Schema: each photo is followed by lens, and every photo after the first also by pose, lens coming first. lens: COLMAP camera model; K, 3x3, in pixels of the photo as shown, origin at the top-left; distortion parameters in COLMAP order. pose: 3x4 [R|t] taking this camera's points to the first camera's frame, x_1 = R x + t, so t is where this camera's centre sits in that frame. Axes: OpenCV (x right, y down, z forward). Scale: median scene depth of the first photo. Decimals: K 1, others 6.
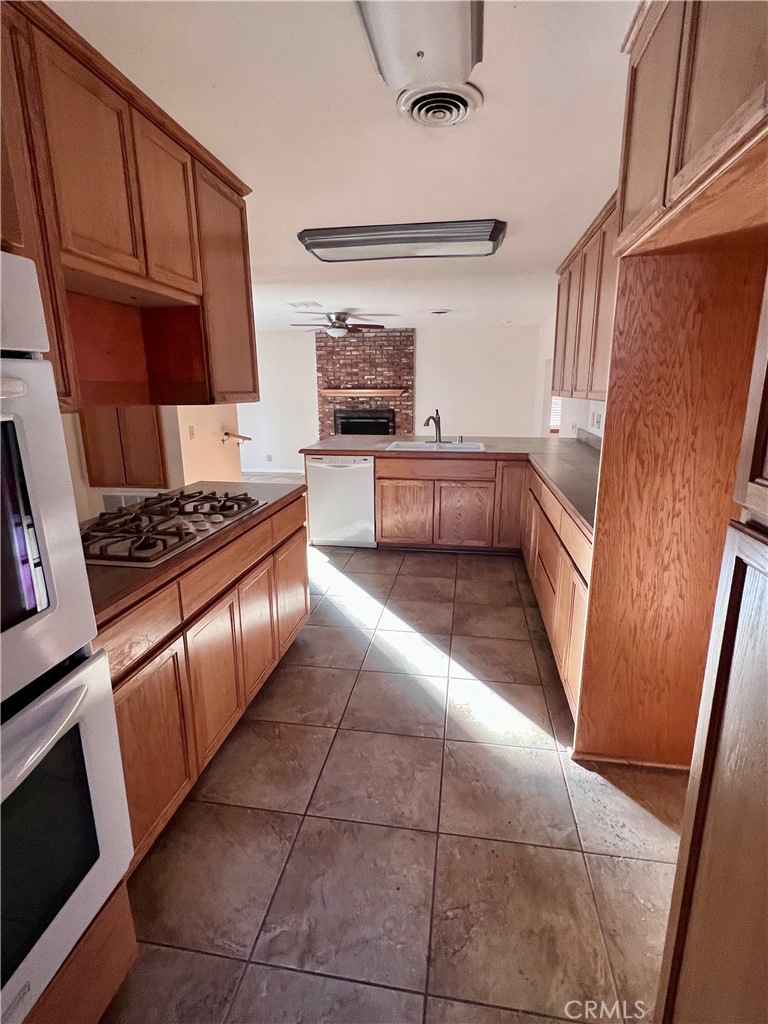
lens RADIAL K [[501.0, 0, 385.1], [0, 501.0, 508.0], [0, 0, 1]] dist [-0.000691, 0.001672]
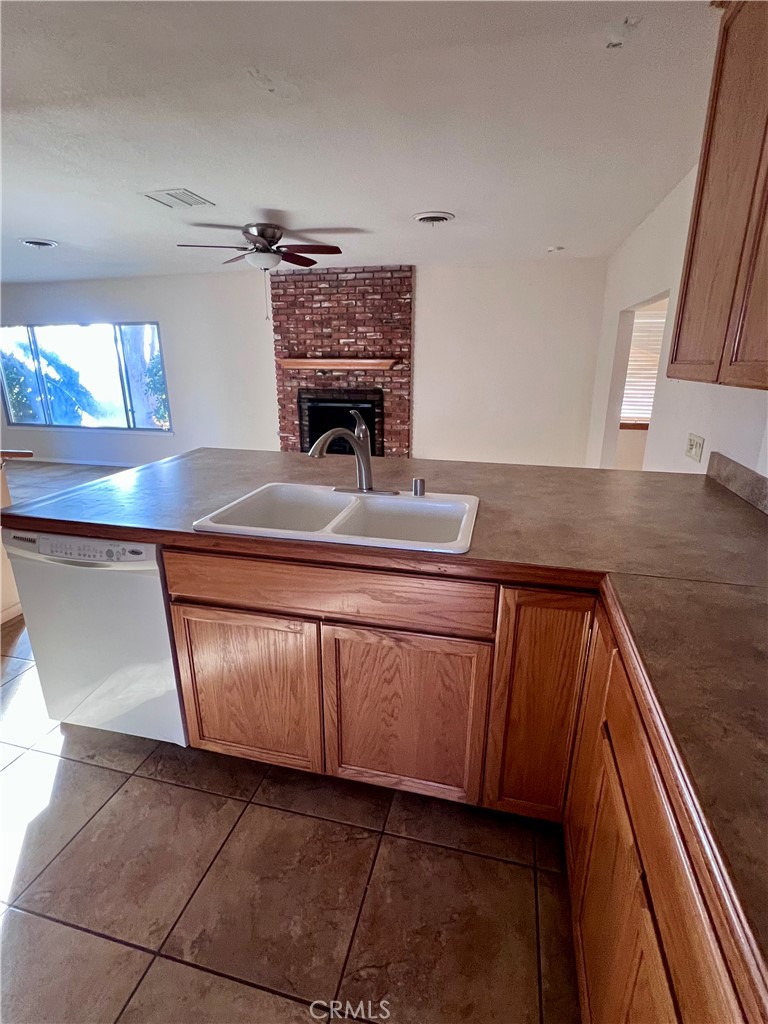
lens RADIAL K [[501.0, 0, 381.6], [0, 501.0, 515.7], [0, 0, 1]] dist [-0.000691, 0.001672]
pose [[0.996385, 0.031977, -0.078704, 0.077396], [-0.026535, 0.997246, 0.069251, -0.071452], [0.080702, -0.066912, 0.994490, 0.306549]]
